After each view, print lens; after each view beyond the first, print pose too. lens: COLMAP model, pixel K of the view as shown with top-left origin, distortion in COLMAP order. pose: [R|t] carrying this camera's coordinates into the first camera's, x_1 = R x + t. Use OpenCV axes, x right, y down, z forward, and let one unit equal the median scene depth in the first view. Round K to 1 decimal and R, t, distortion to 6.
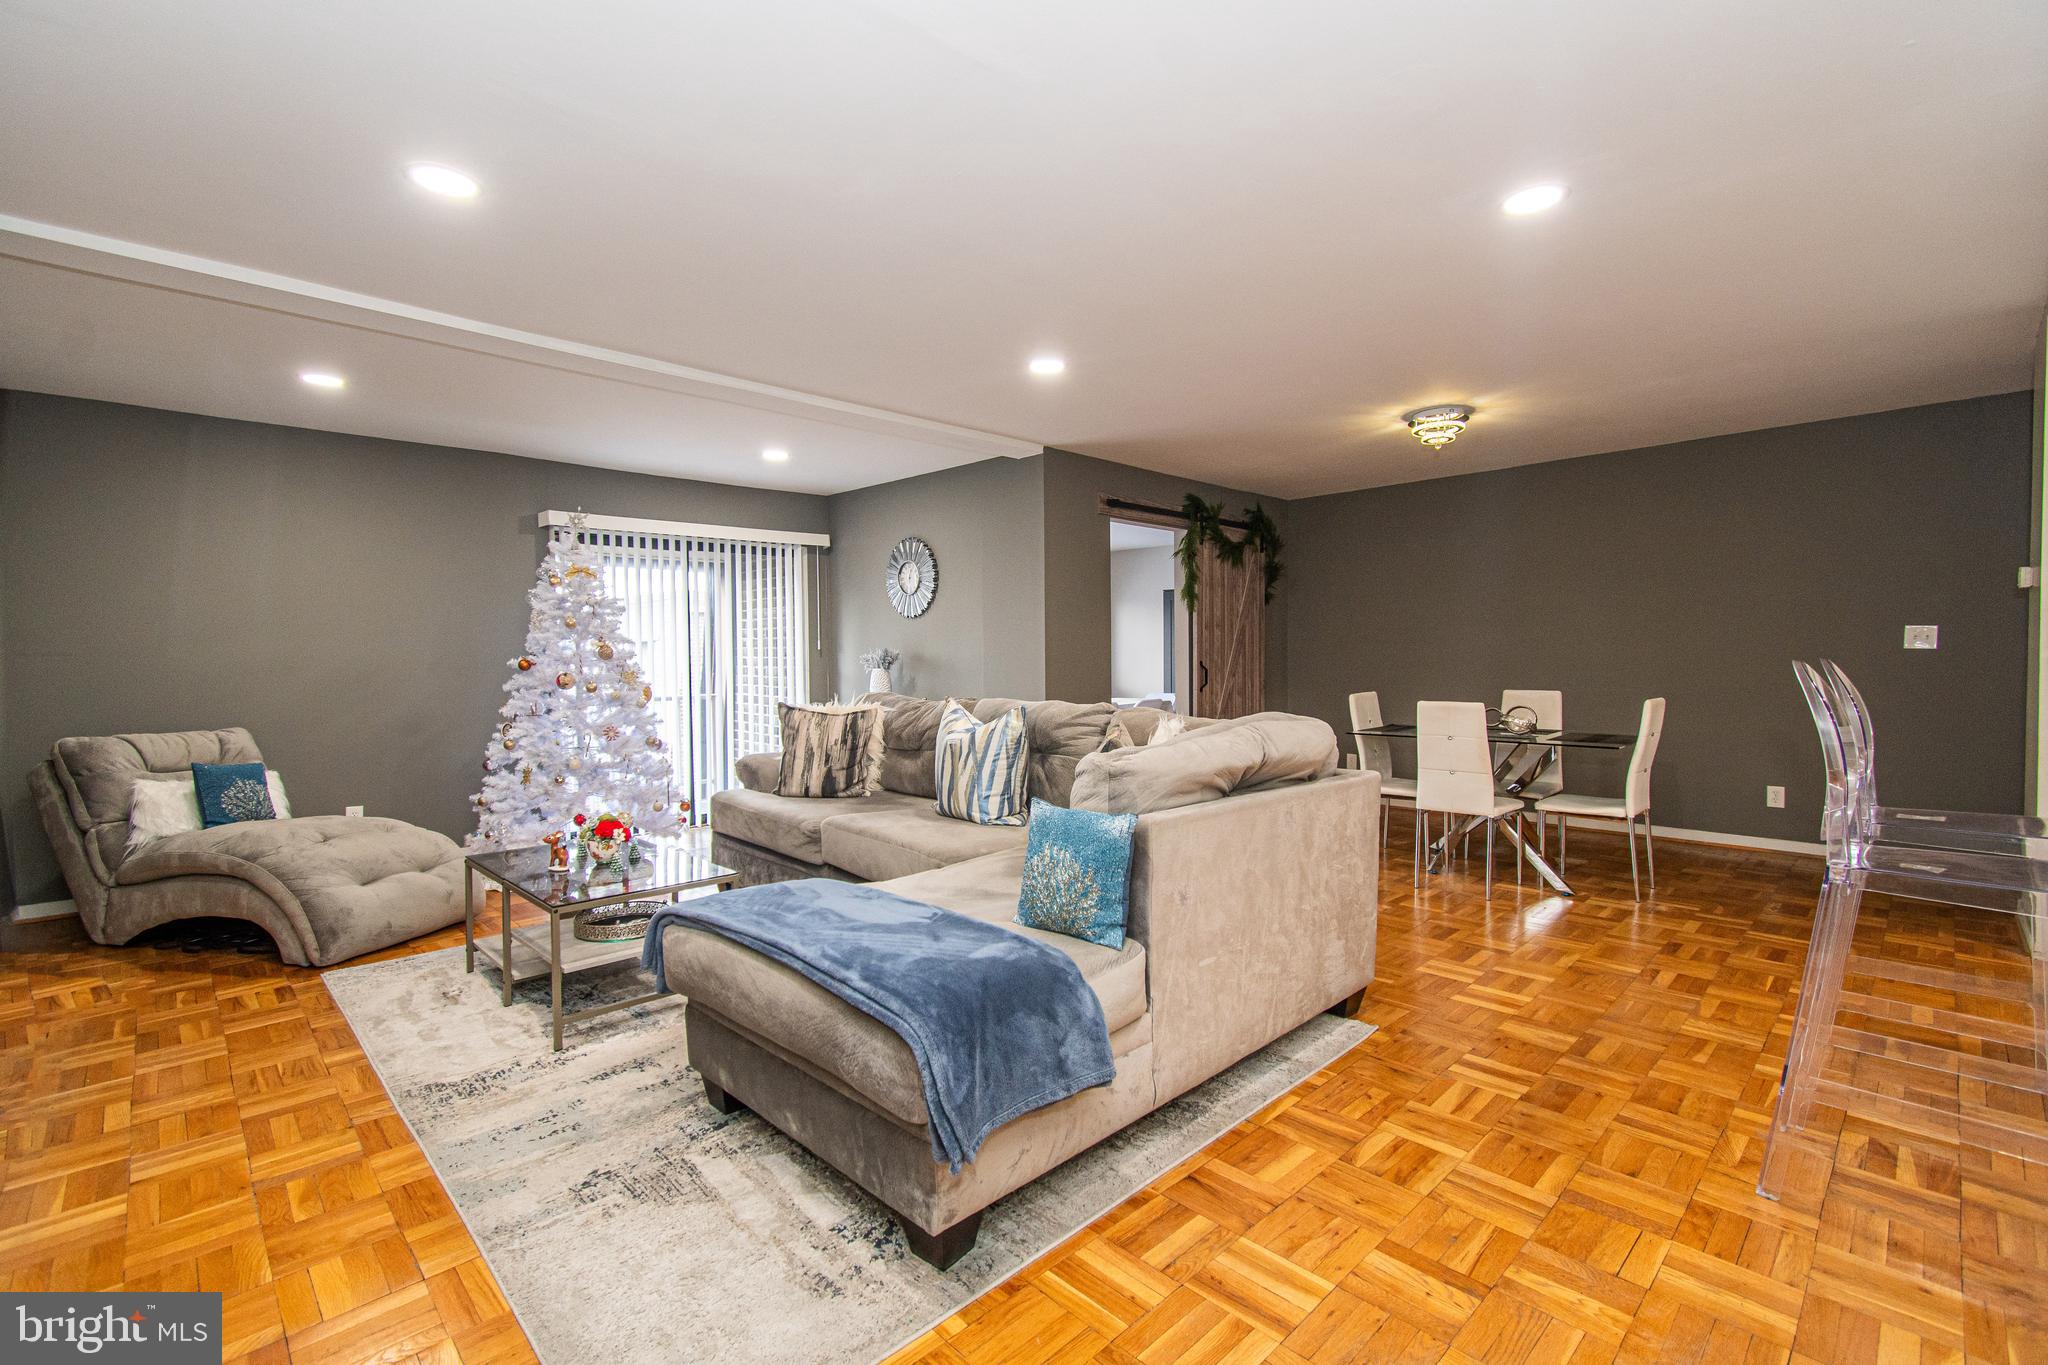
lens RADIAL K [[919.7, 0, 1017.8], [0, 919.7, 680.0], [0, 0, 1]] dist [0.003475, 0.000089]
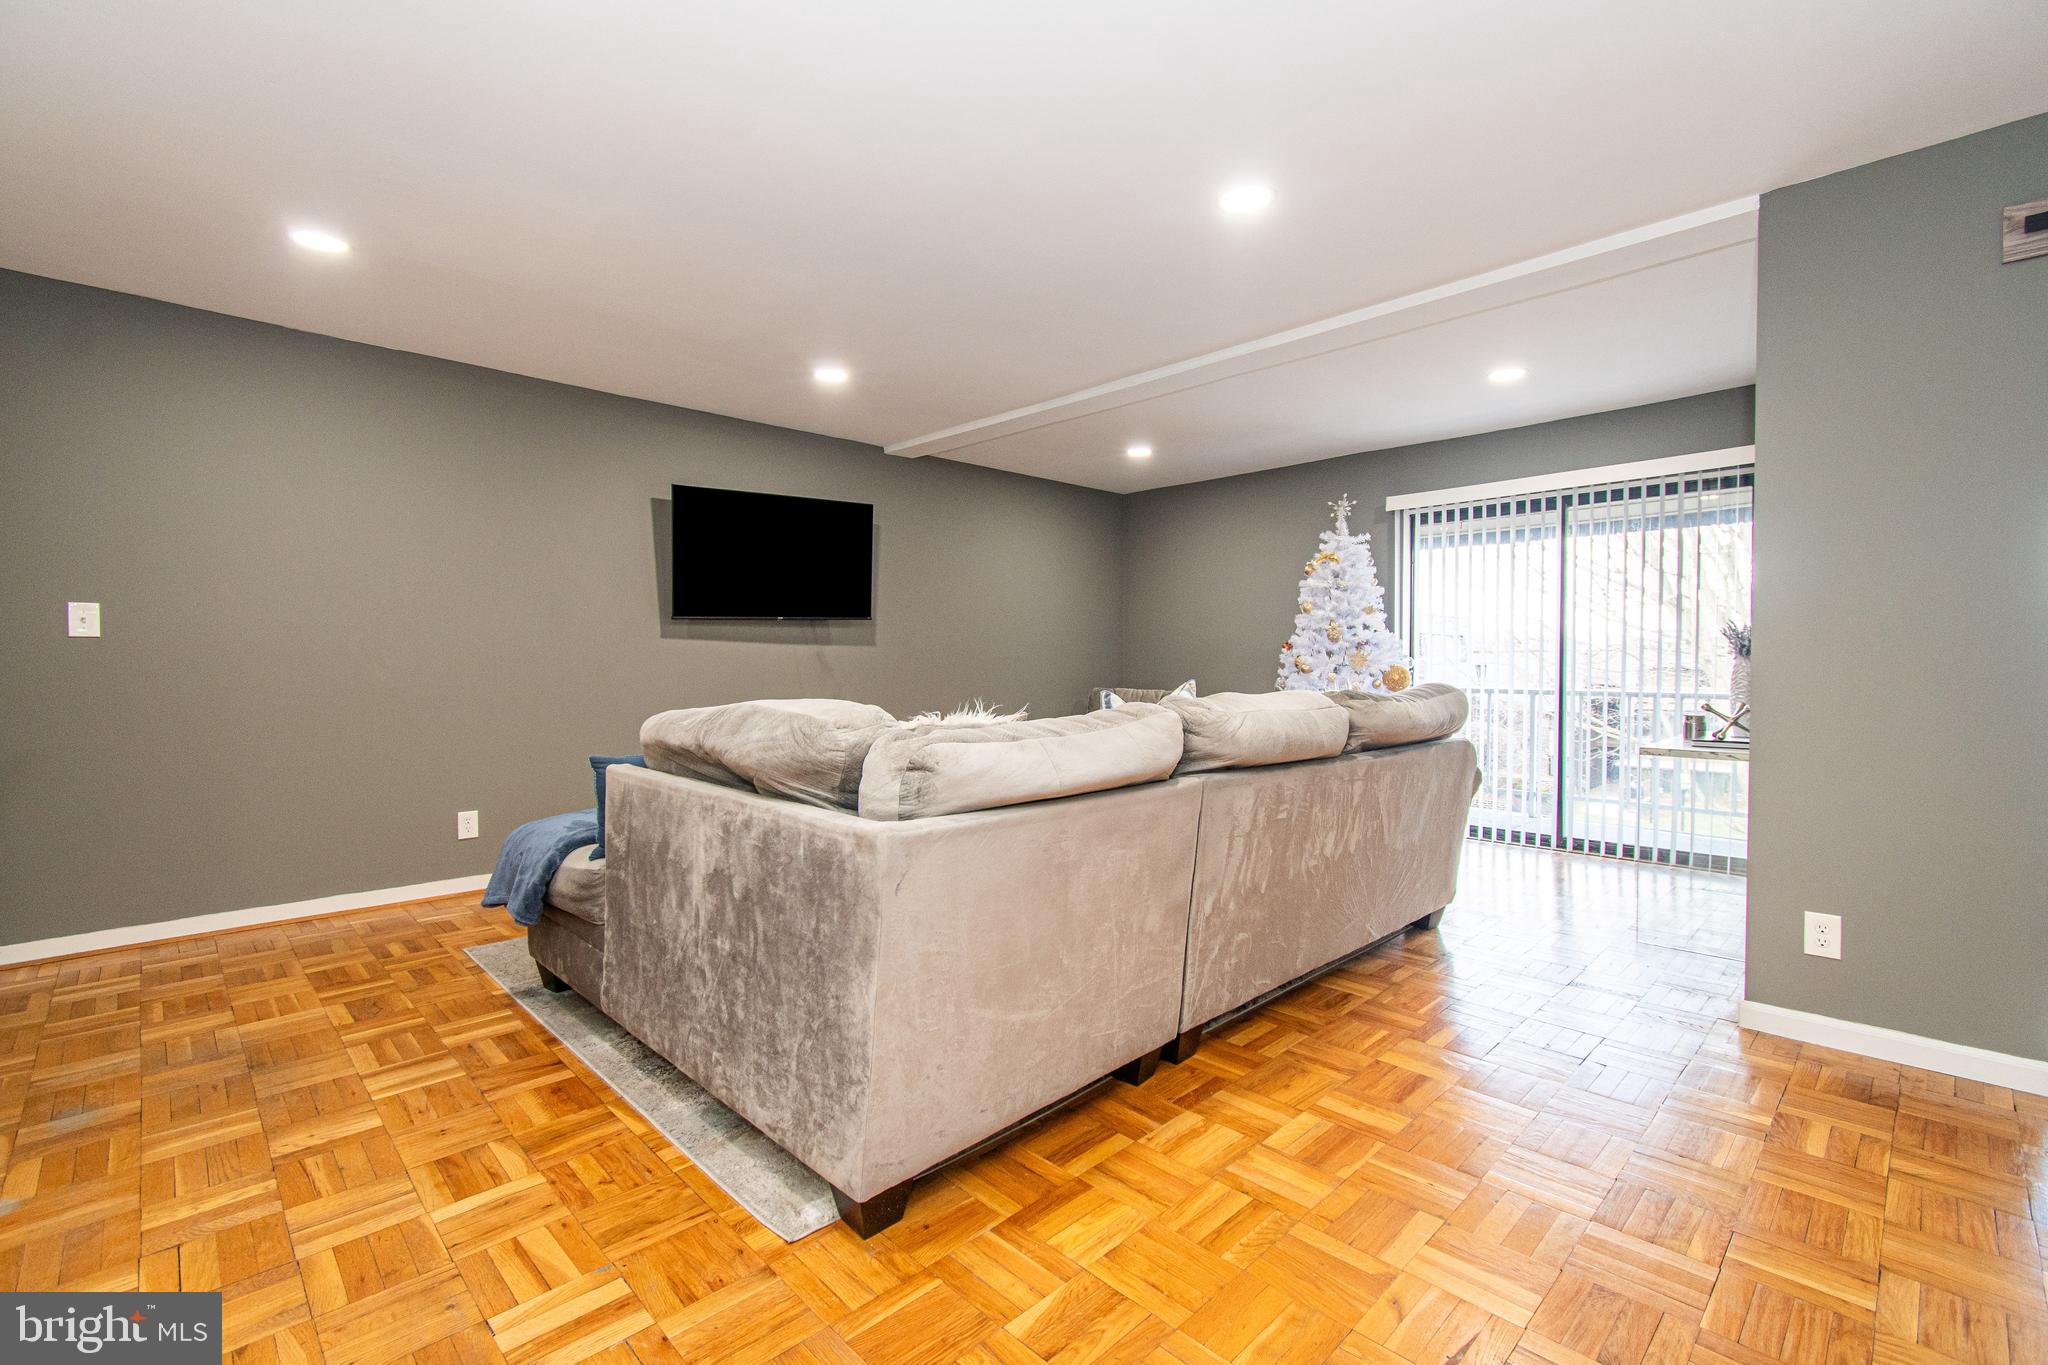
lens RADIAL K [[919.7, 0, 1017.8], [0, 919.7, 680.0], [0, 0, 1]] dist [0.003475, 0.000089]
pose [[-0.019871, 0.028506, -0.999396, 1.344540], [-0.028417, 0.999174, 0.029064, -0.003224], [0.999399, 0.028977, -0.019045, 1.596076]]
